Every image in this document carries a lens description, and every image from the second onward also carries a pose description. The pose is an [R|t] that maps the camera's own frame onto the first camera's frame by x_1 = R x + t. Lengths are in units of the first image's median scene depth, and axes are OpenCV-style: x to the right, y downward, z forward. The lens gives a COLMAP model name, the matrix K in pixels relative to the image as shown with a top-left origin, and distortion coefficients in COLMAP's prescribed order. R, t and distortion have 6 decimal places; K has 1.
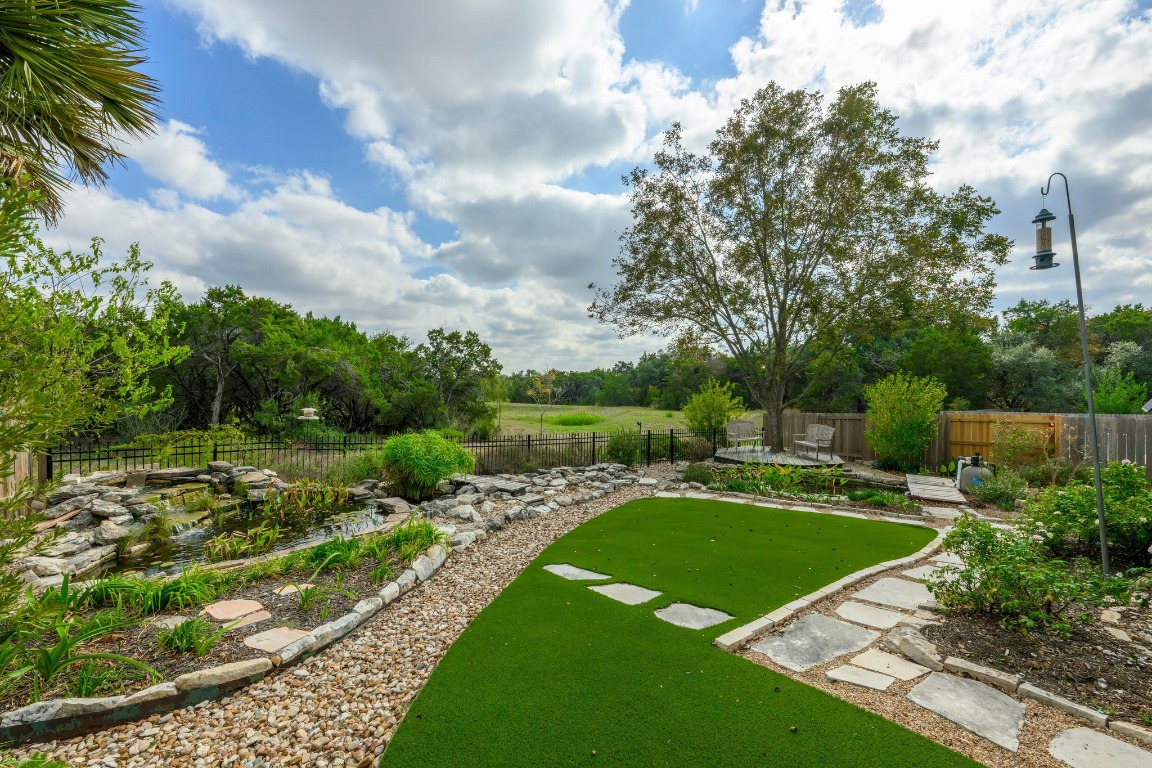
lens RADIAL K [[467.7, 0, 576.4], [0, 467.7, 385.4], [0, 0, 1]] dist [0.001696, -0.000036]
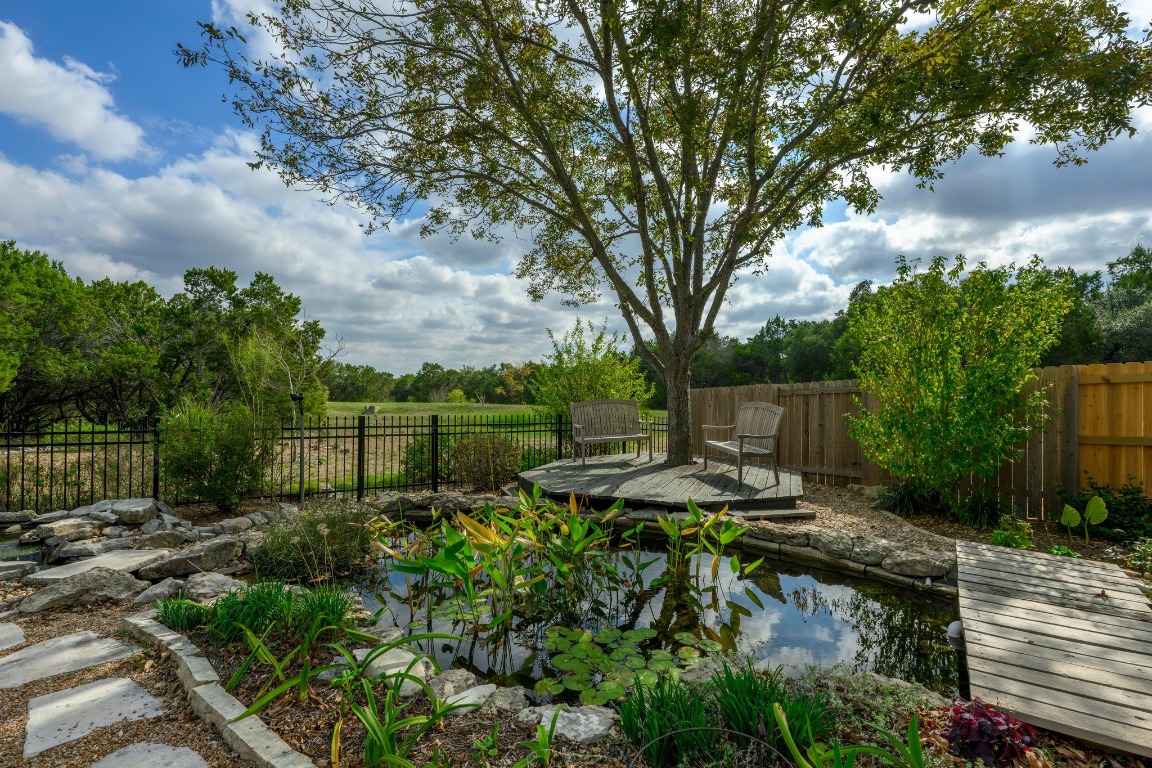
lens RADIAL K [[527.9, 0, 575.5], [0, 527.9, 386.7], [0, 0, 1]] dist [-0.001500, 0.000498]
pose [[0.999497, -0.006222, -0.031083, 0.061162], [0.006169, 0.999979, -0.001808, 0.011542], [0.031093, 0.001615, 0.999515, 0.084657]]
